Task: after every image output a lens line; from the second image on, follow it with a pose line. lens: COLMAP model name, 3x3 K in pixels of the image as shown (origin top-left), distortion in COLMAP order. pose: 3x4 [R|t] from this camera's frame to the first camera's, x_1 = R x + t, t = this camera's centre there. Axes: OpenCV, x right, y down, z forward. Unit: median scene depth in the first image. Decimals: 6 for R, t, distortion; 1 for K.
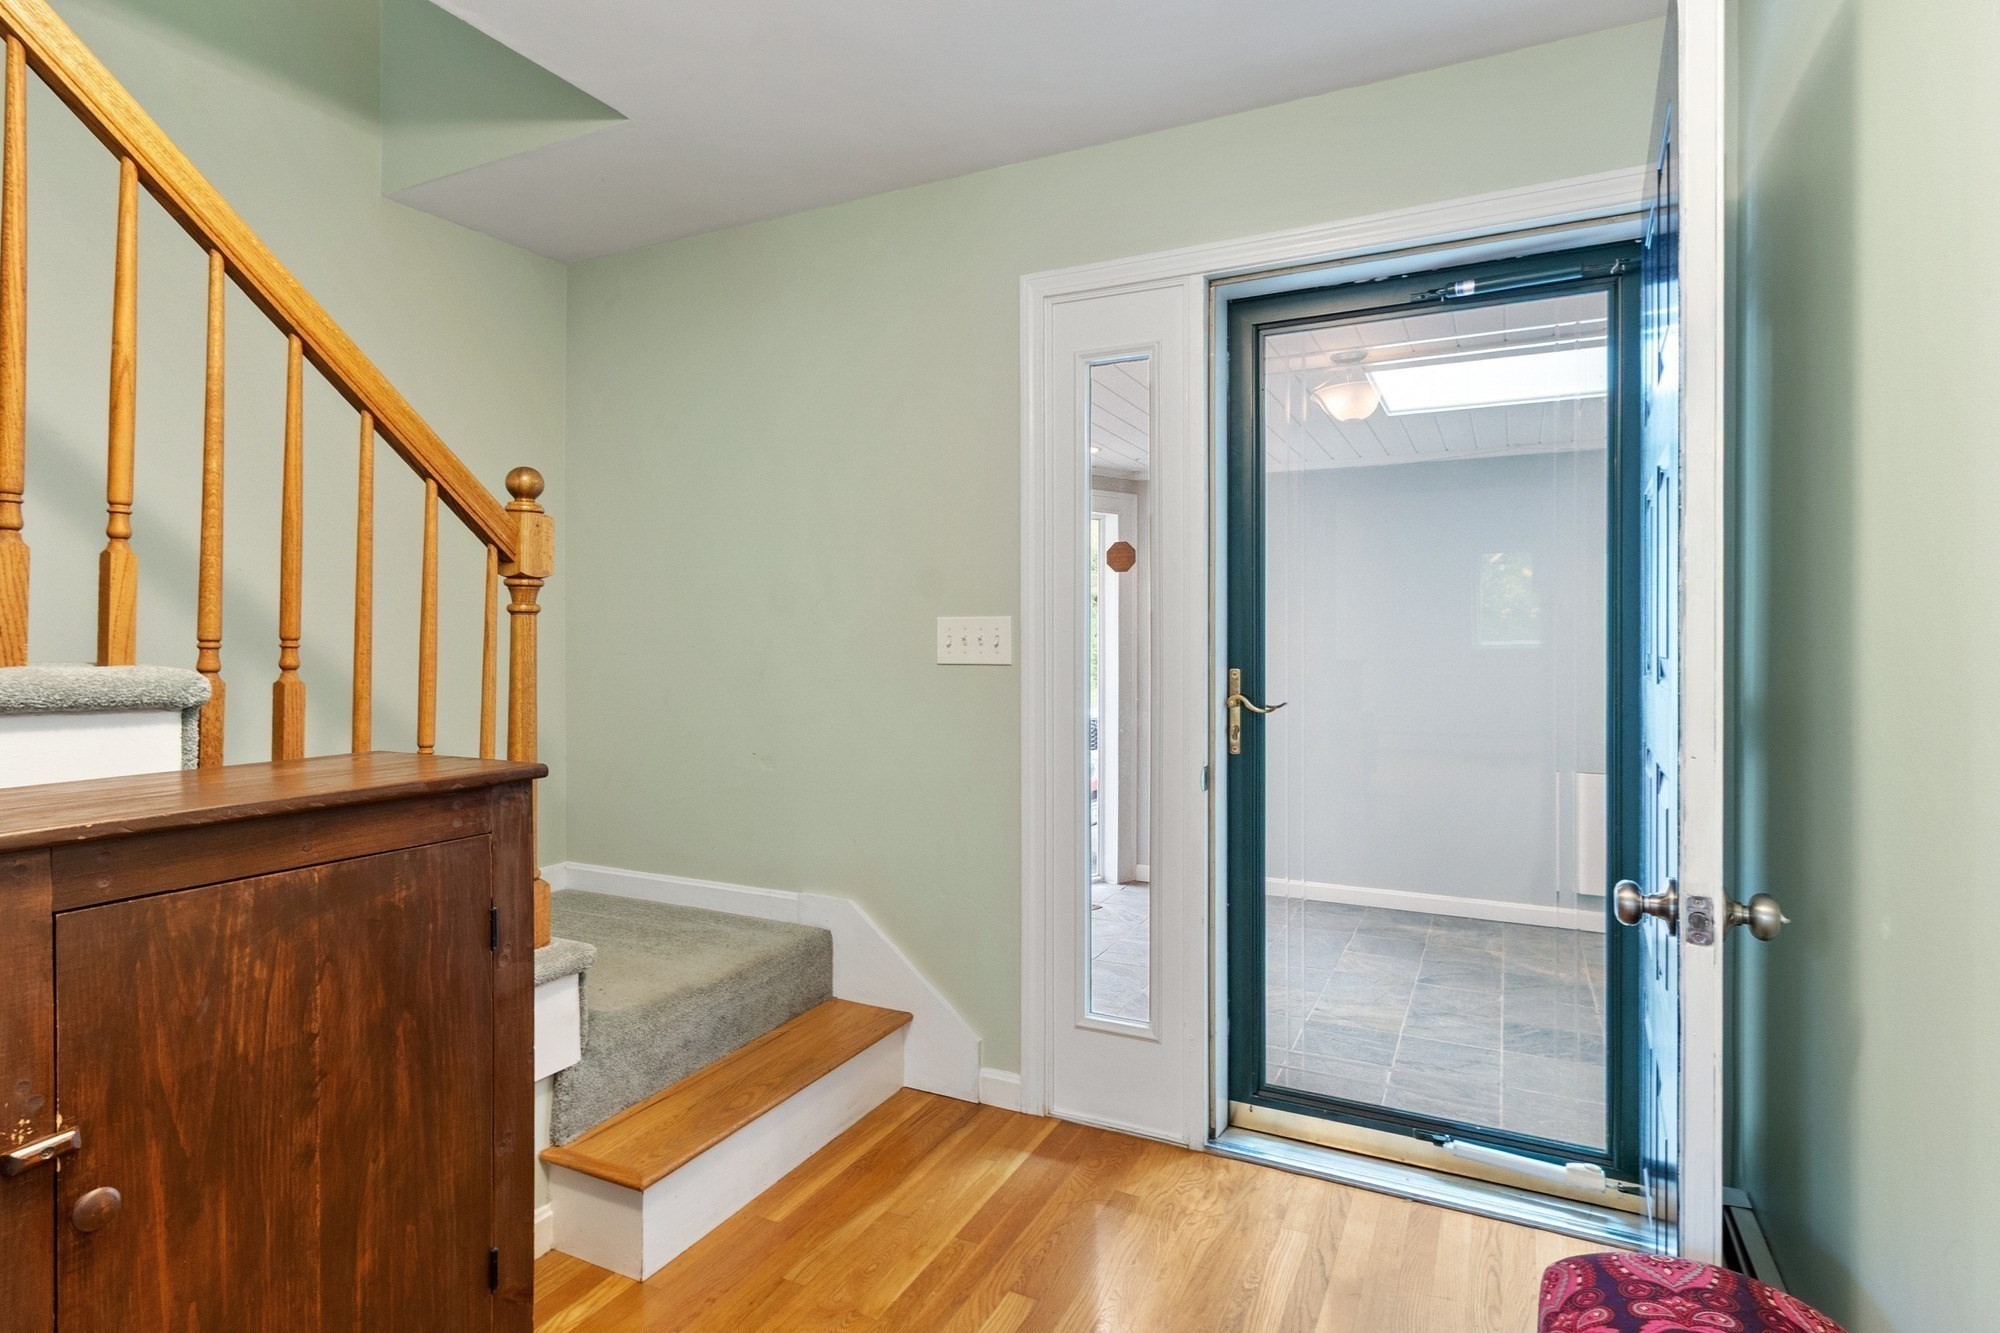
lens RADIAL K [[1017.9, 0, 998.3], [0, 1017.9, 657.9], [0, 0, 1]] dist [0.002375, 0.001392]
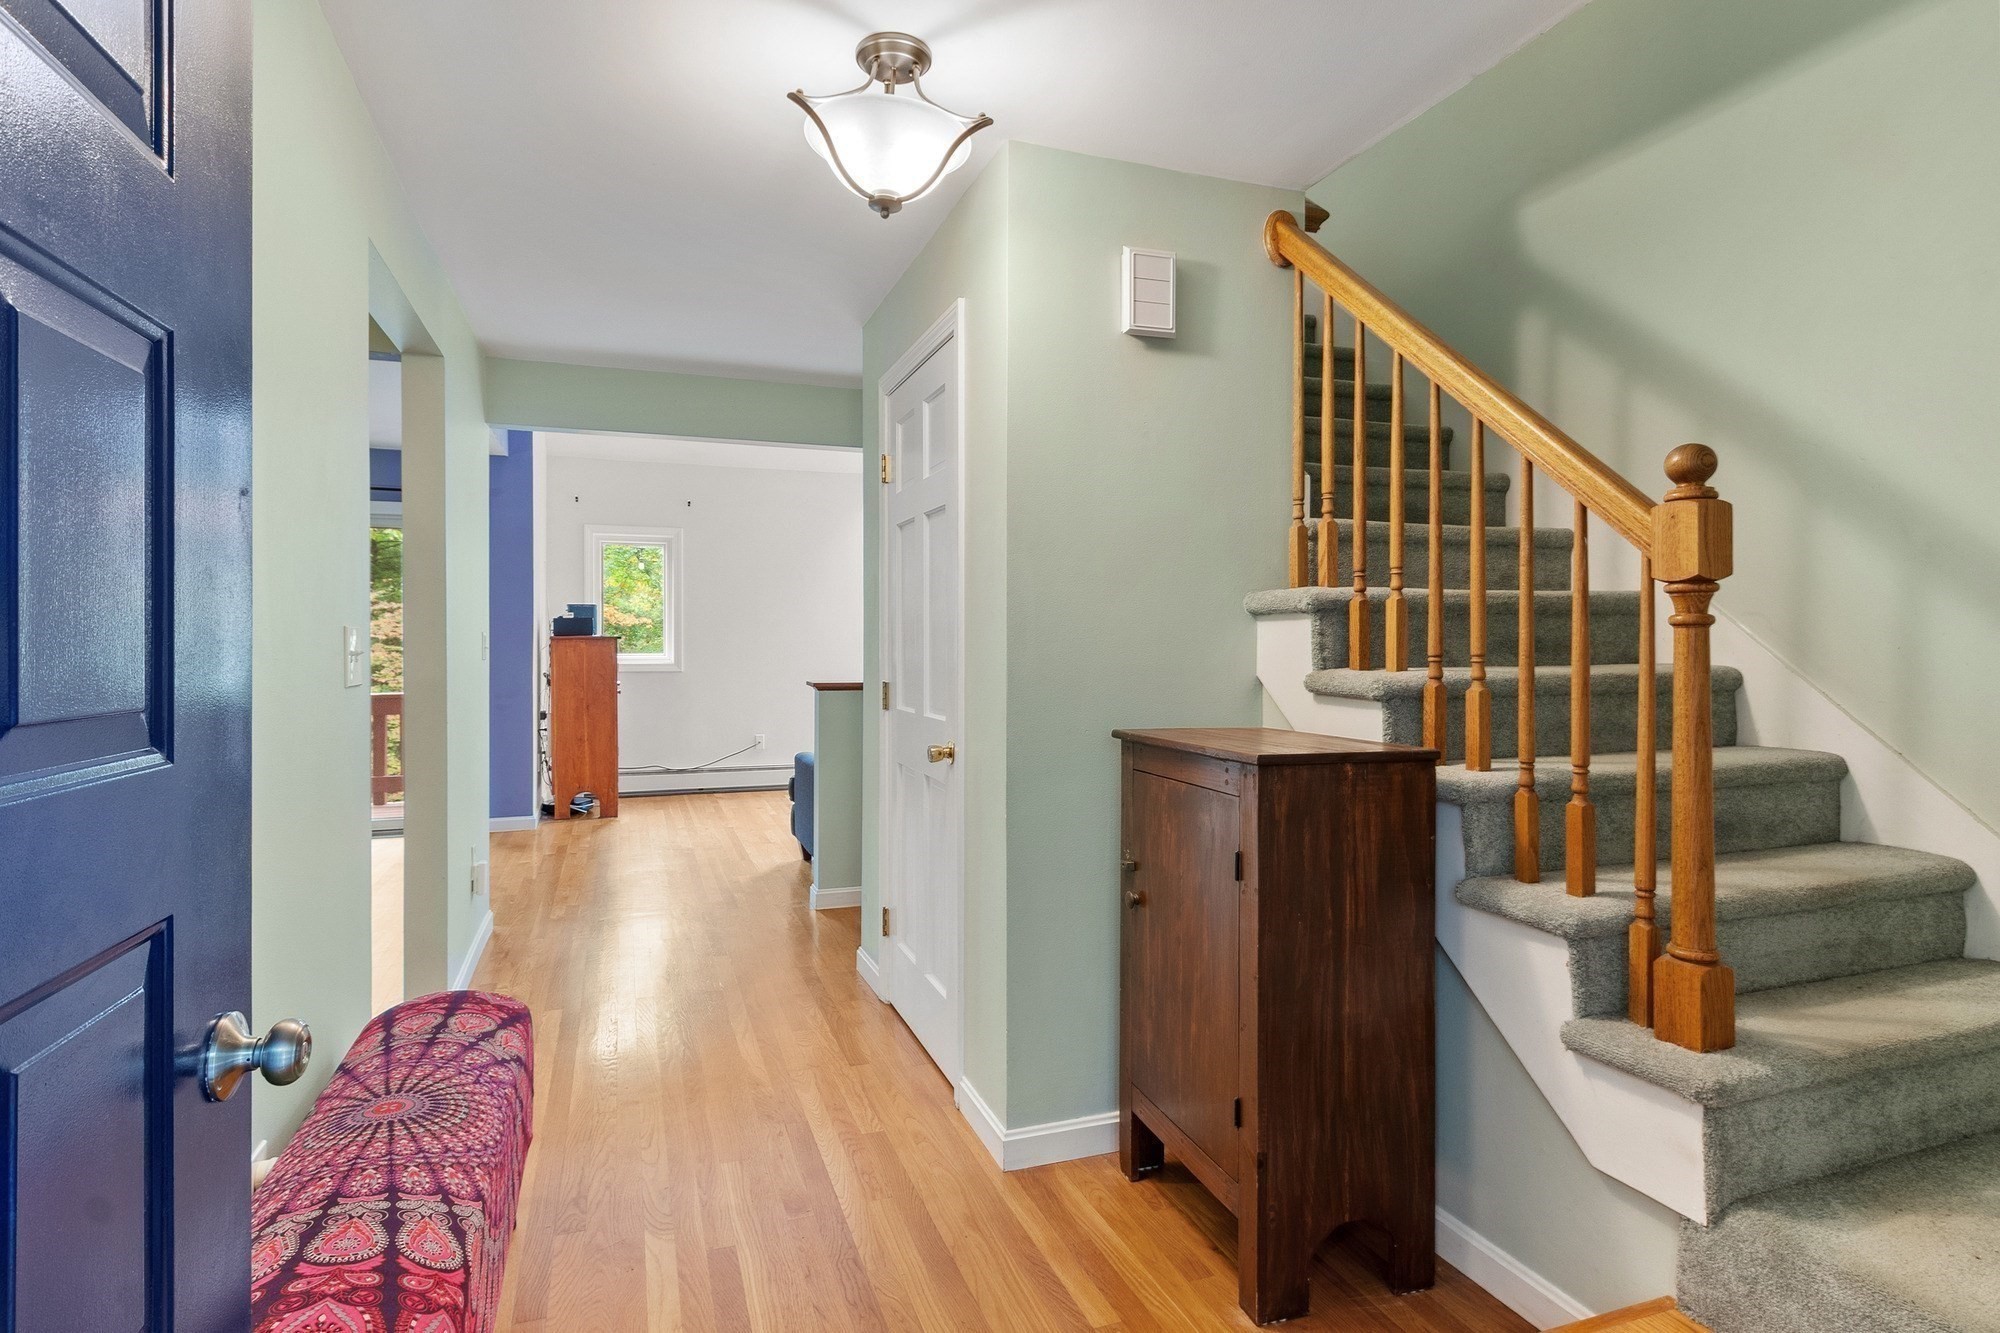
lens RADIAL K [[1017.9, 0, 995.1], [0, 1017.9, 650.9], [0, 0, 1]] dist [0.002375, 0.001392]
pose [[-0.676607, 0.002032, -0.736342, 0.871984], [-0.012056, 0.999832, 0.013837, -0.049130], [0.736246, 0.018239, -0.676468, 1.969605]]
